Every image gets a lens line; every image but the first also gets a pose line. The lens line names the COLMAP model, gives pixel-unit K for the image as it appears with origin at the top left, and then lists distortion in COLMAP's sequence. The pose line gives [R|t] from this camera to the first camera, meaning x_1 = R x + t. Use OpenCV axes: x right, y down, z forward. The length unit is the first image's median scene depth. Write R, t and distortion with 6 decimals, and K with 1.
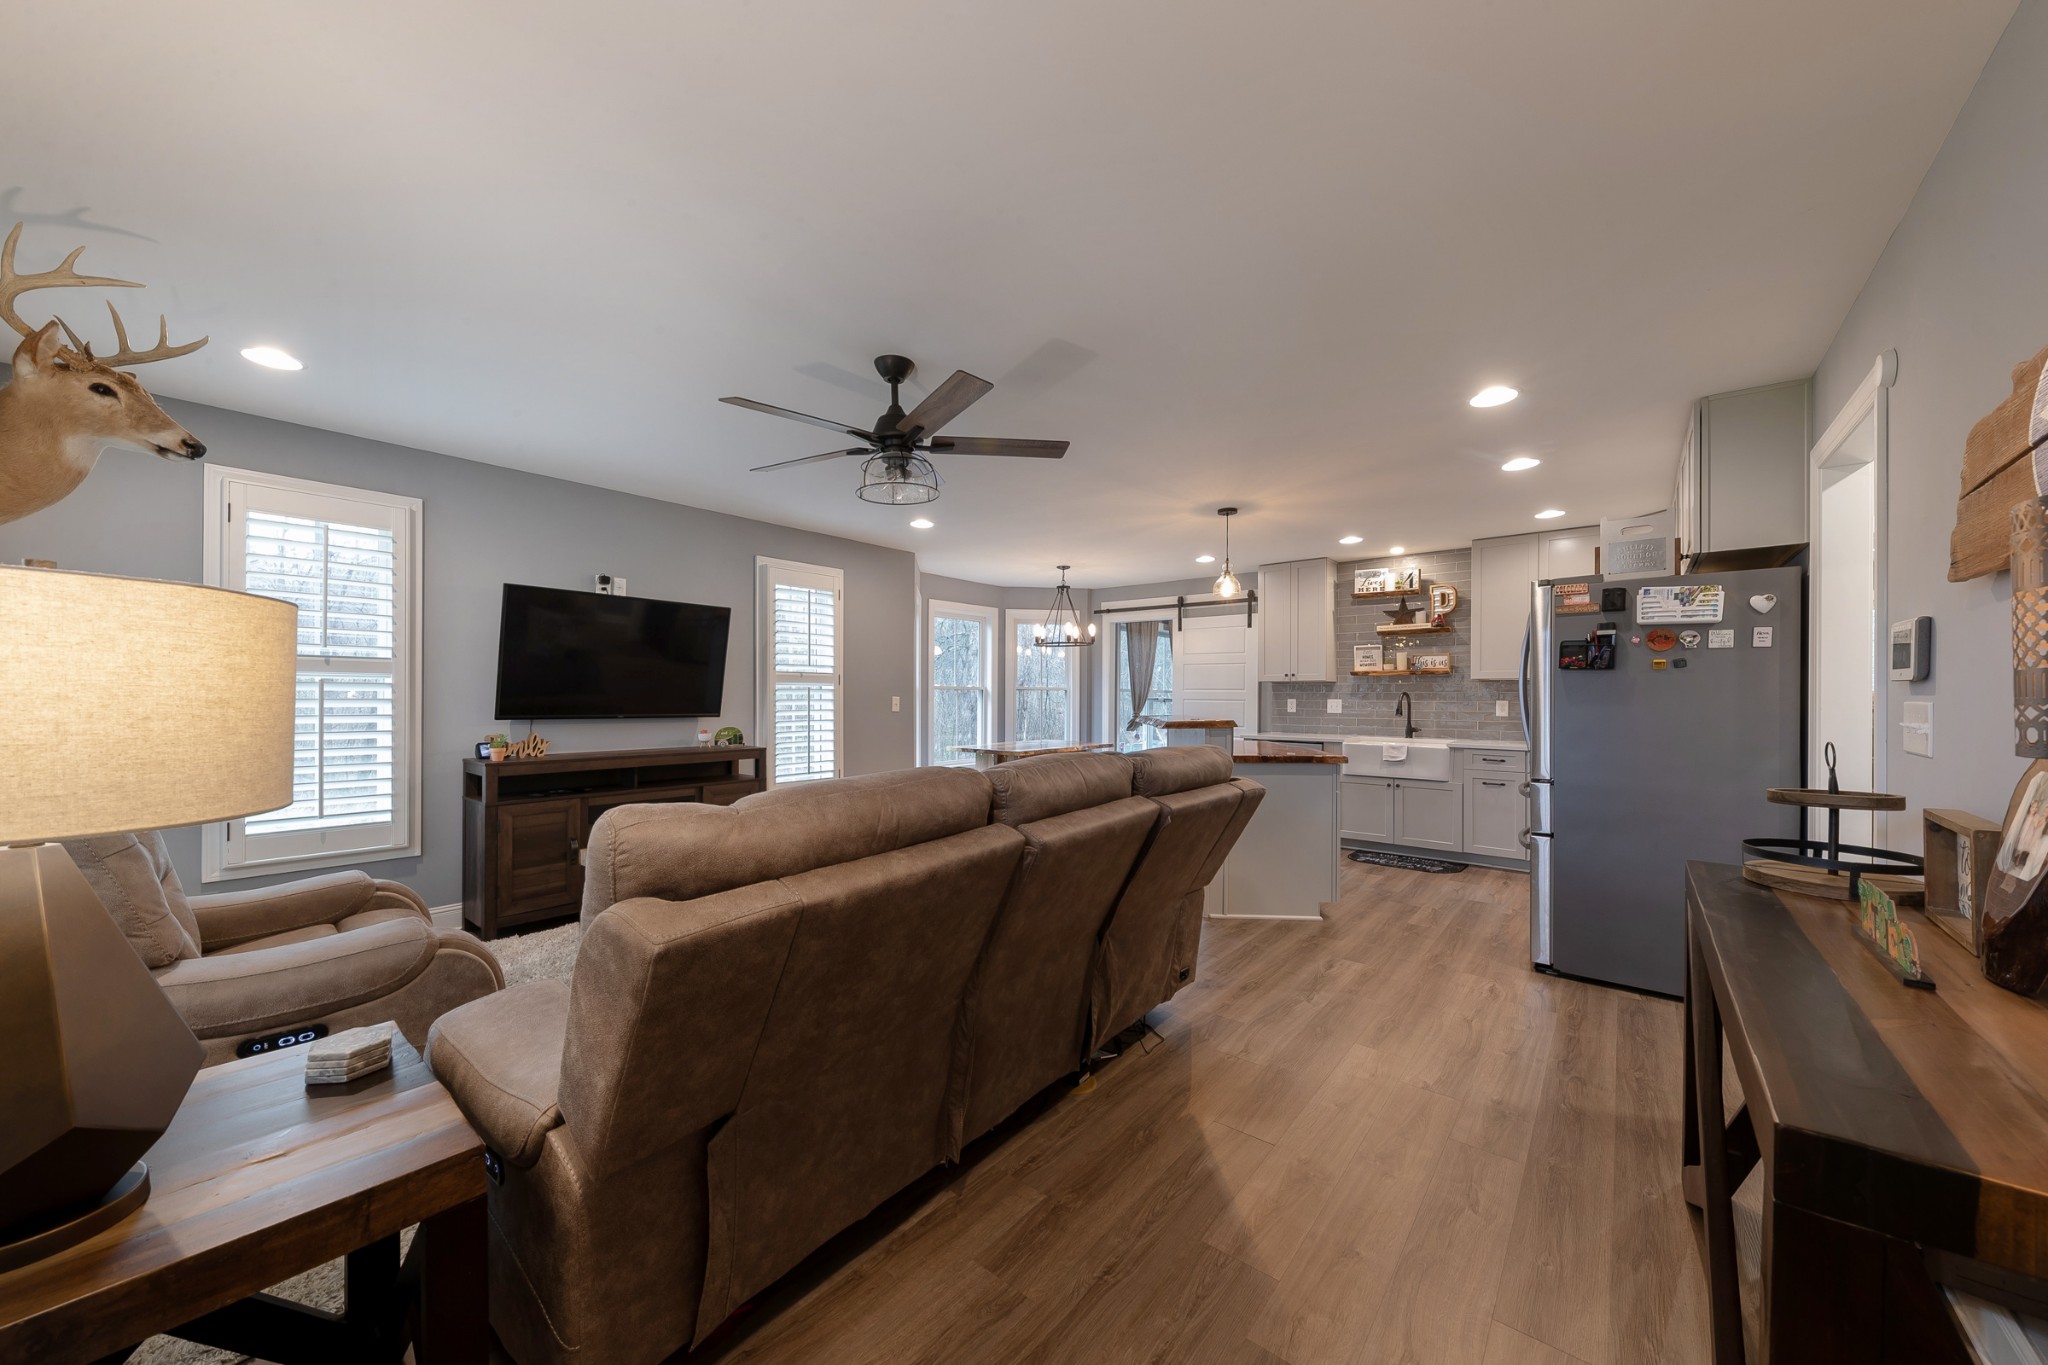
lens RADIAL K [[728.4, 0, 1020.3], [0, 728.4, 698.0], [0, 0, 1]] dist [0.000164, -0.000006]
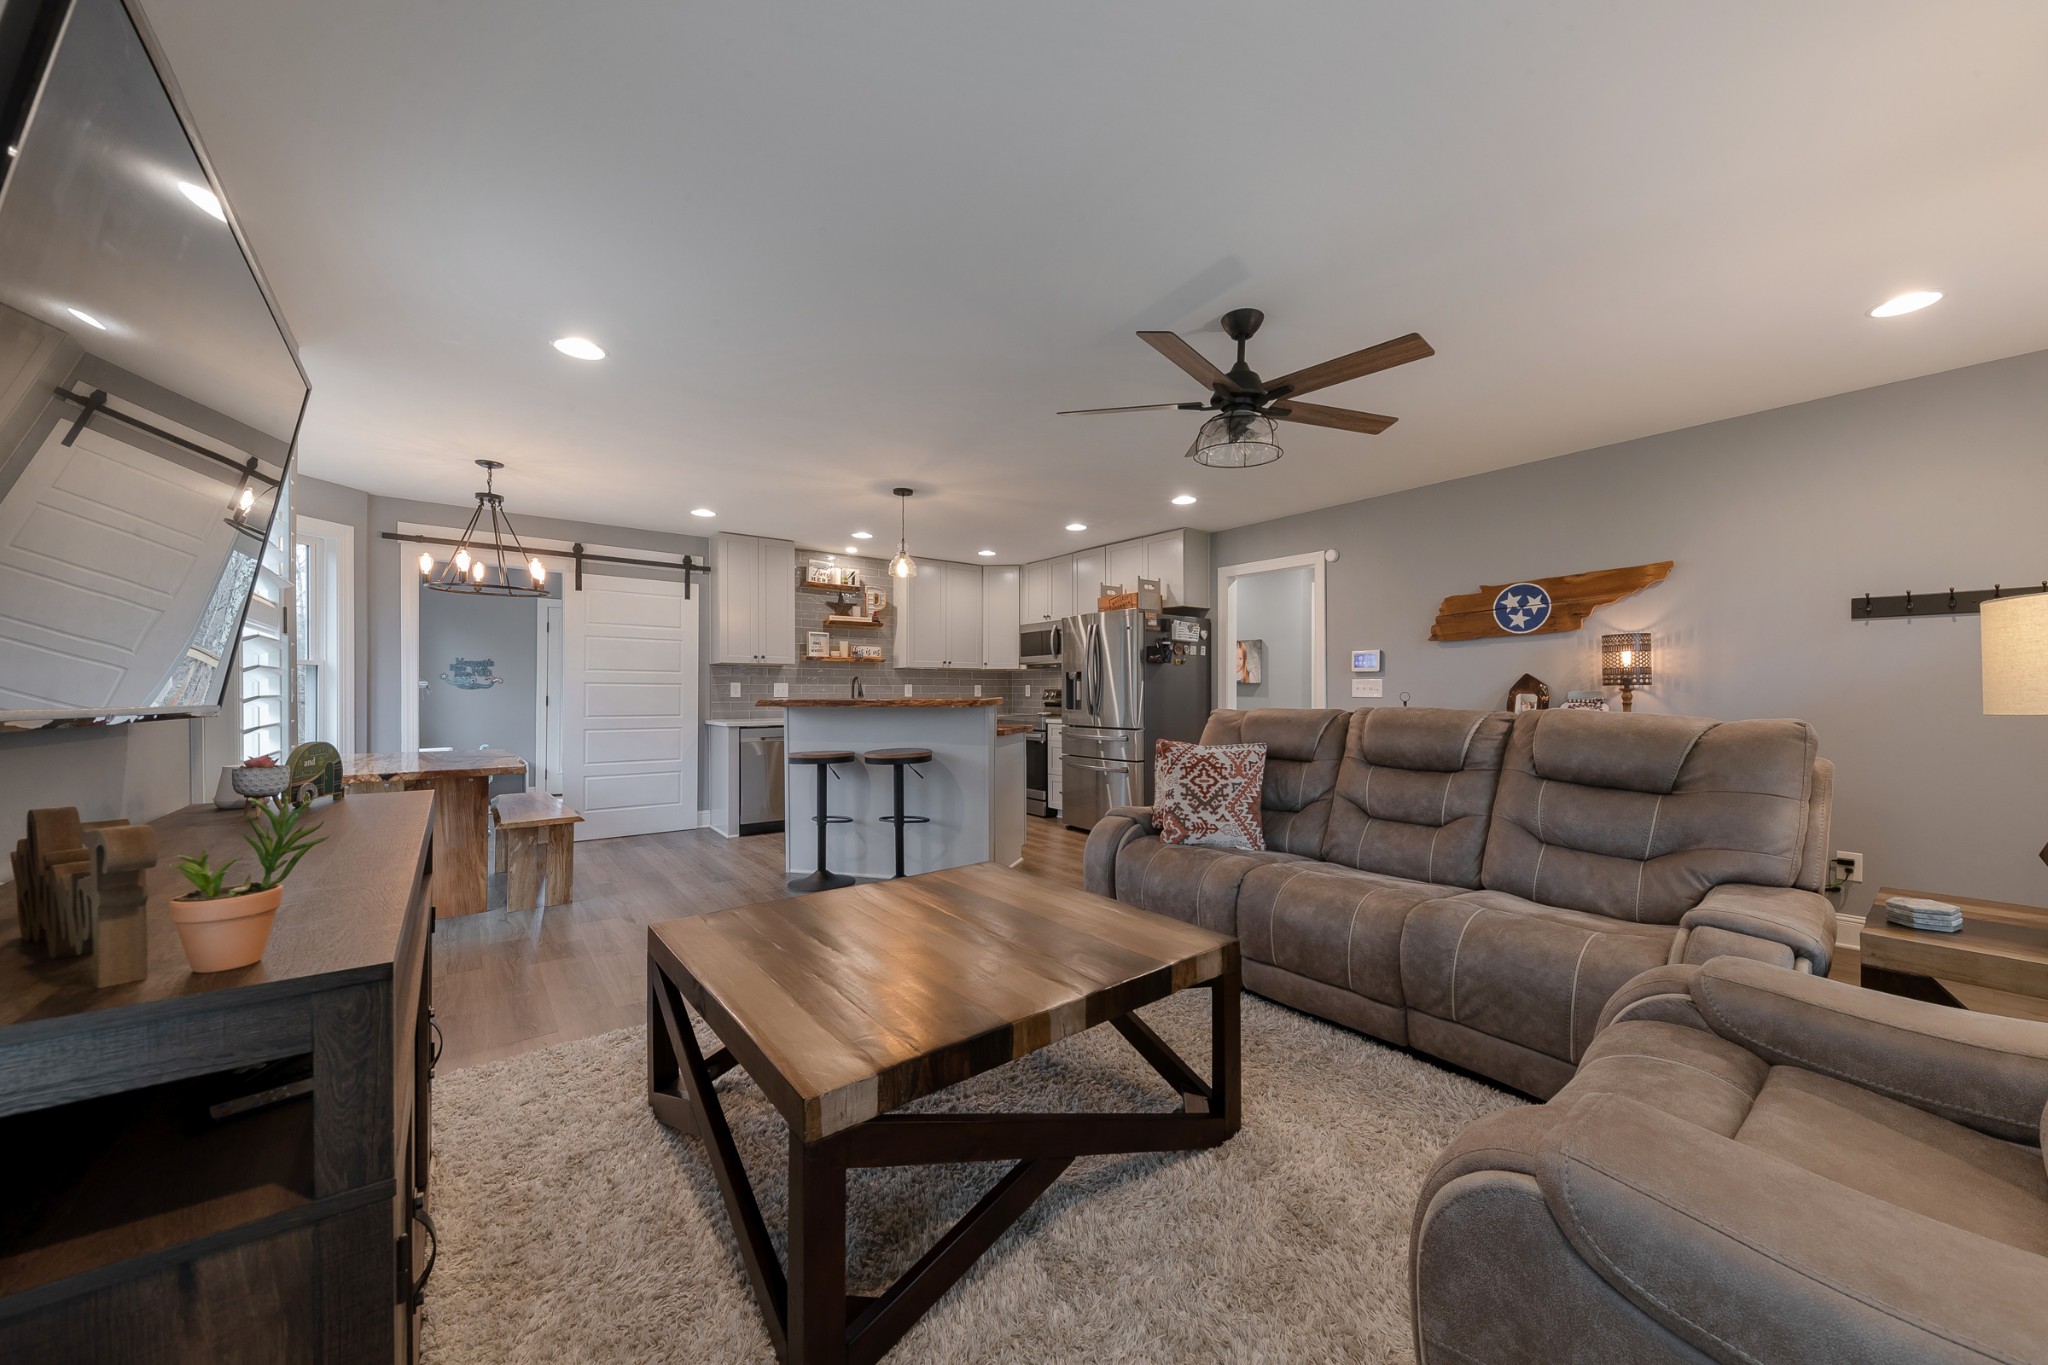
lens RADIAL K [[733.4, 0, 1054.2], [0, 733.4, 710.3], [0, 0, 1]] dist [-0.001058, -0.000230]
pose [[0.197325, -0.024992, 0.980020, -0.531771], [0.000849, 0.999679, 0.025322, 0.015276], [-0.980338, -0.004164, 0.197283, 0.477177]]
